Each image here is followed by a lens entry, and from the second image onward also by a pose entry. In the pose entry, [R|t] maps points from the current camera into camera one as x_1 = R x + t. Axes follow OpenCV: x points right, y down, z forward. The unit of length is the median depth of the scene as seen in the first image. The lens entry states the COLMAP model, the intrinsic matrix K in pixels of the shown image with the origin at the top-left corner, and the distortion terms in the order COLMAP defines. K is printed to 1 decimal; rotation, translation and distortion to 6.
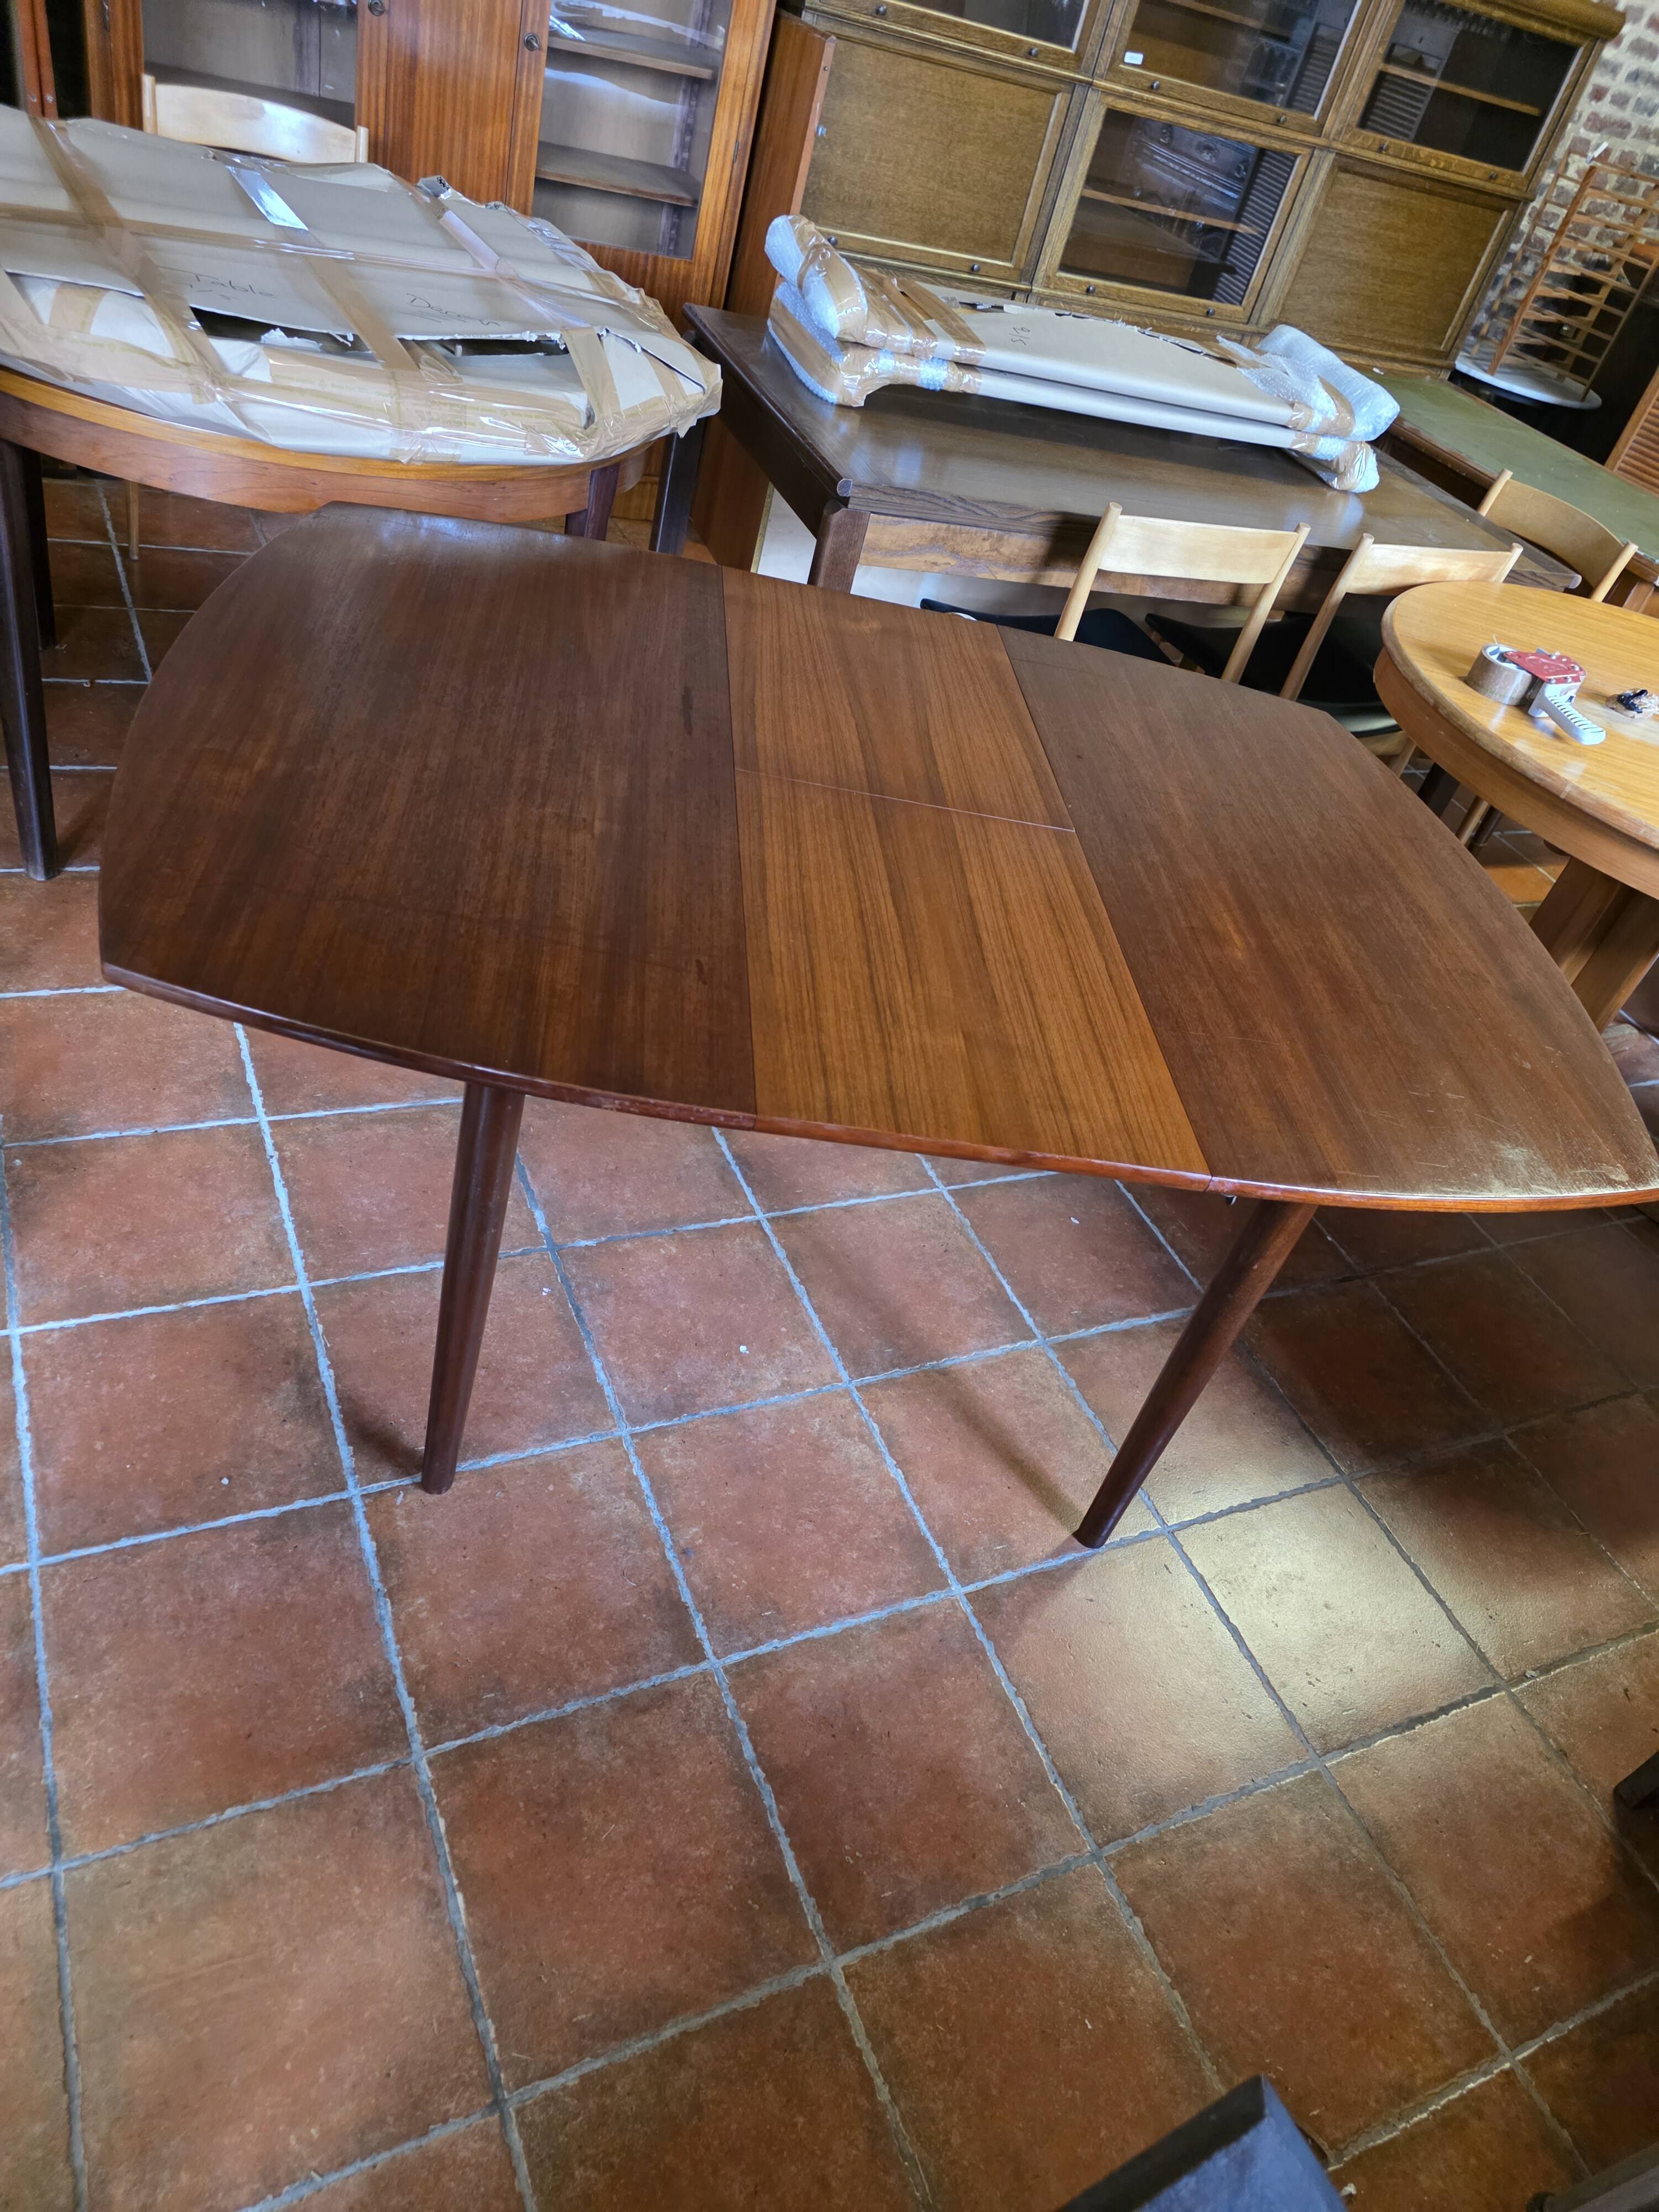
lens RADIAL K [[1458.9, 0, 826.2], [0, 1458.9, 1106.9], [0, 0, 1]] dist [0.038697, -0.026609]
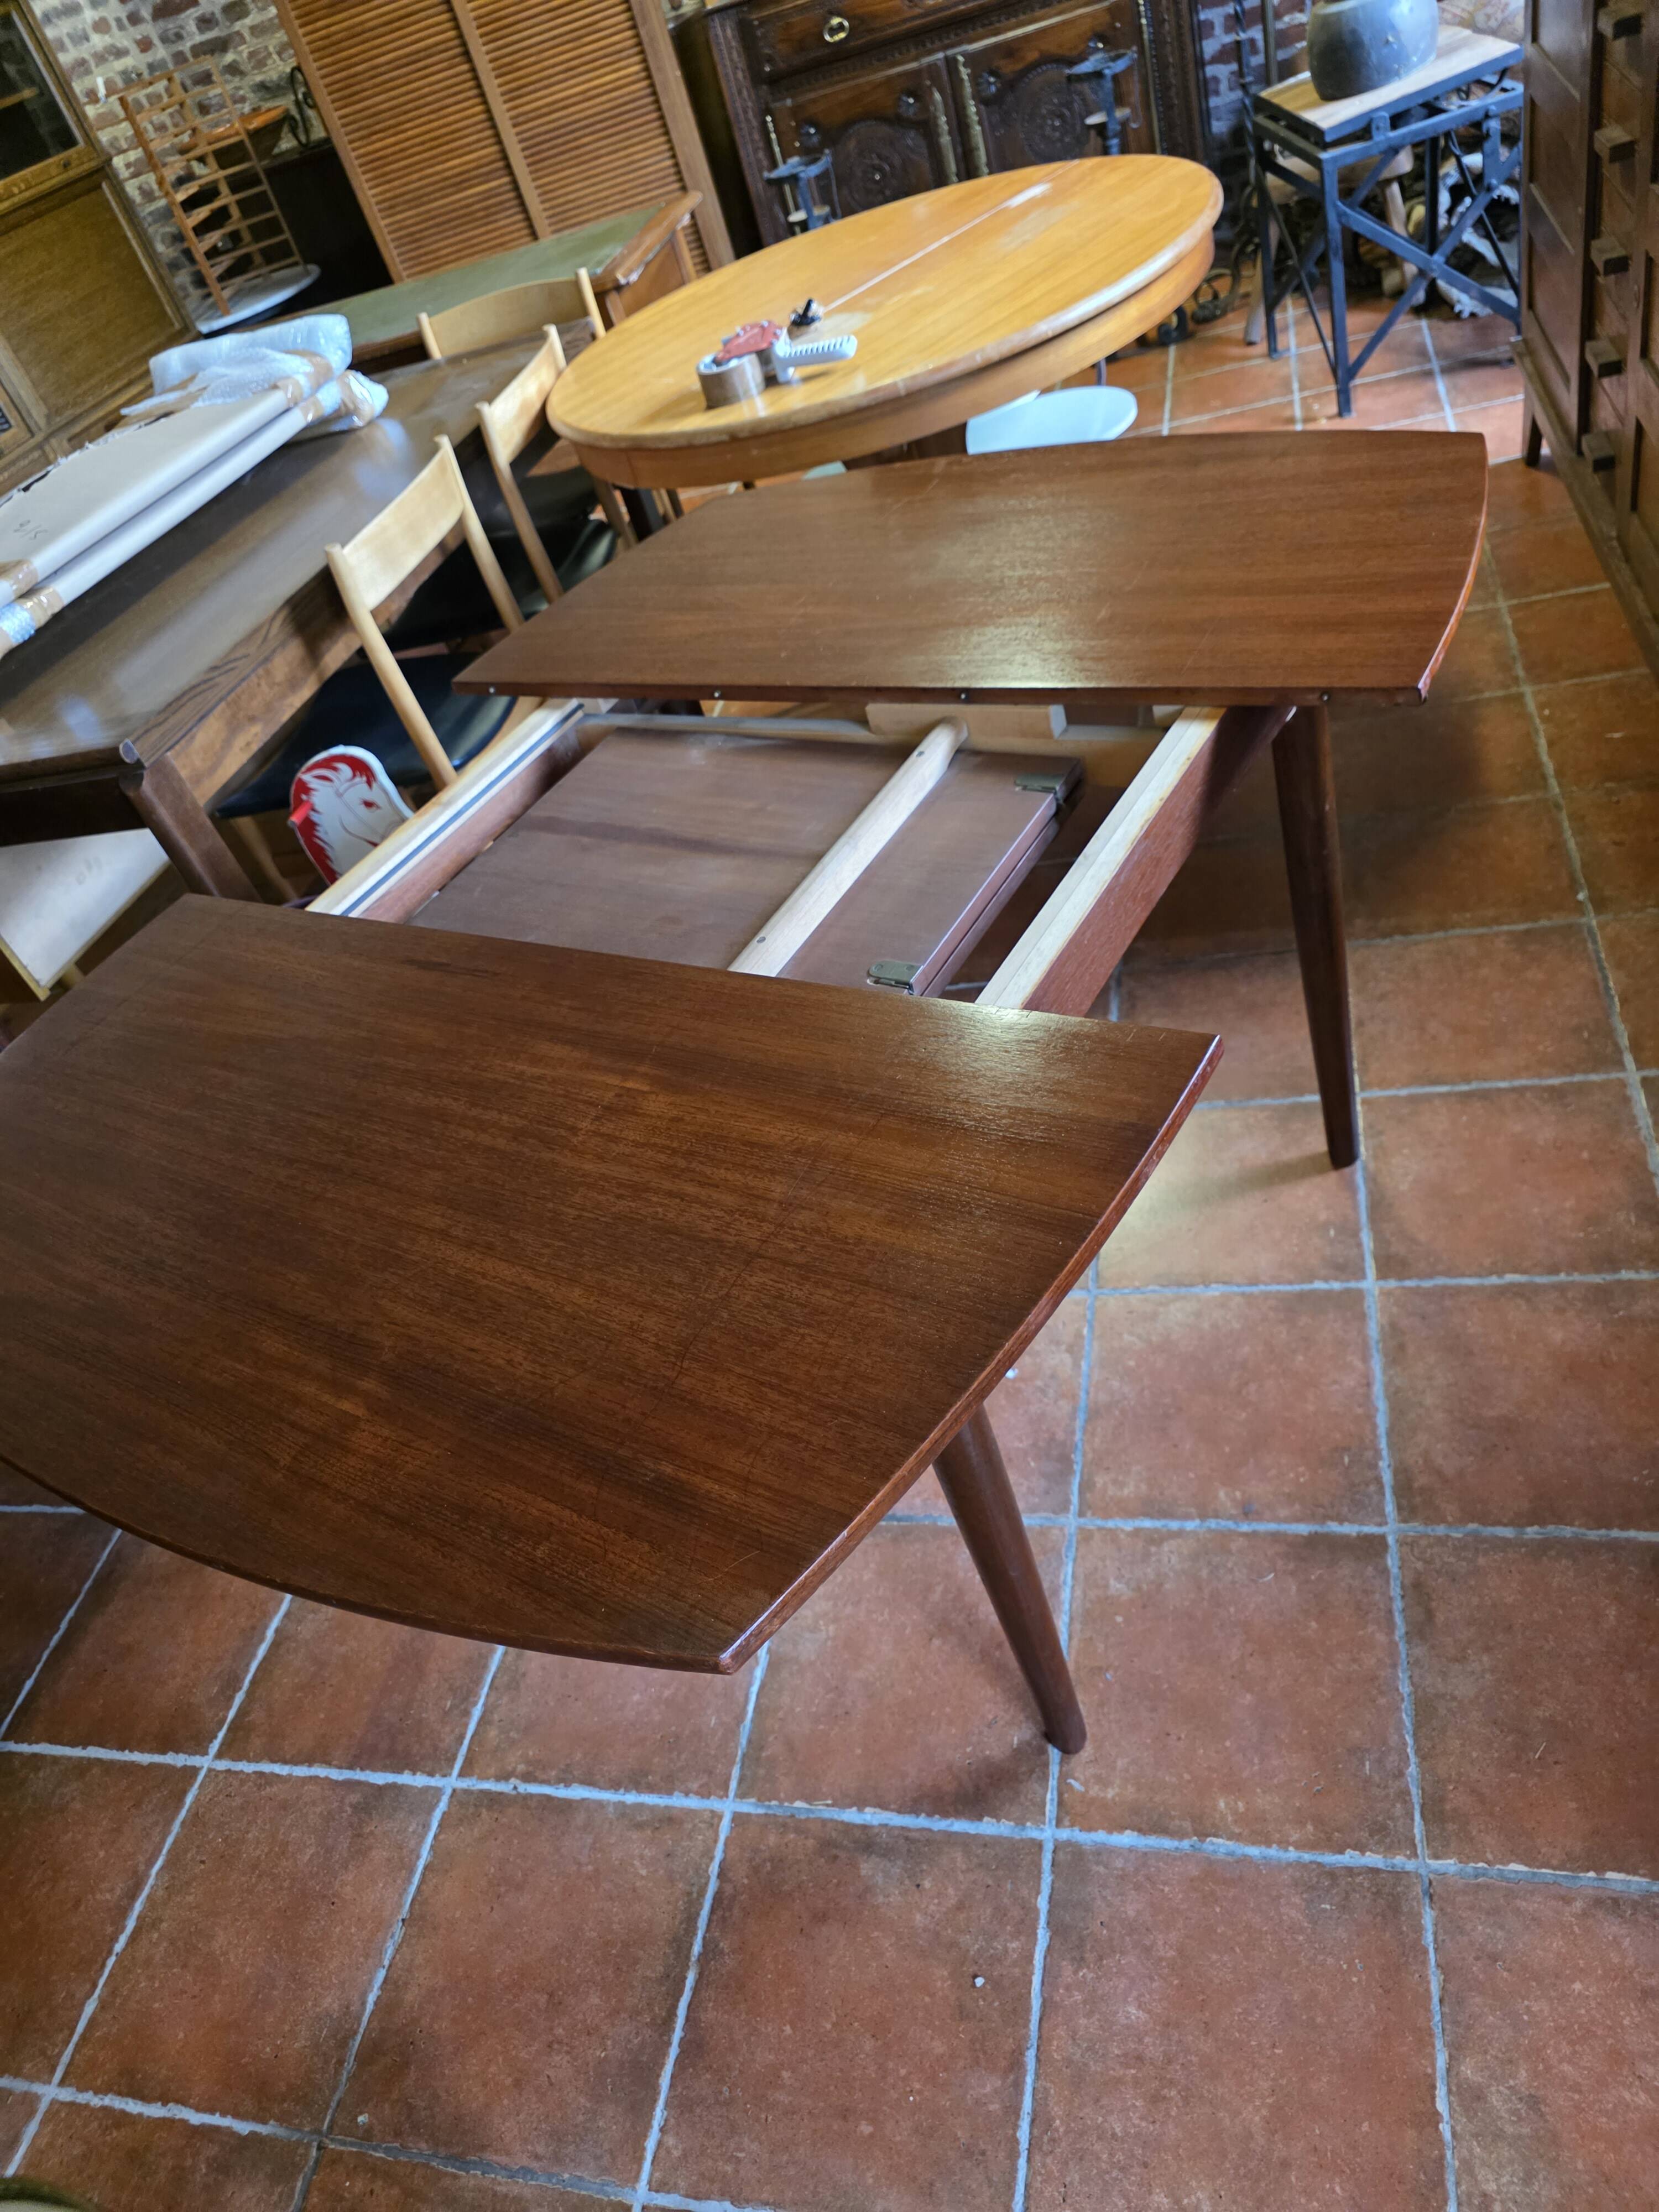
lens RADIAL K [[1484.7, 0, 801.8], [0, 1484.7, 1115.1], [0, 0, 1]] dist [0.020415, -0.012614]
pose [[0.486476, -0.808966, 0.330023, -0.300229], [0.811221, 0.558495, 0.173213, -0.186936], [-0.324440, 0.183458, 0.927945, 0.185889]]
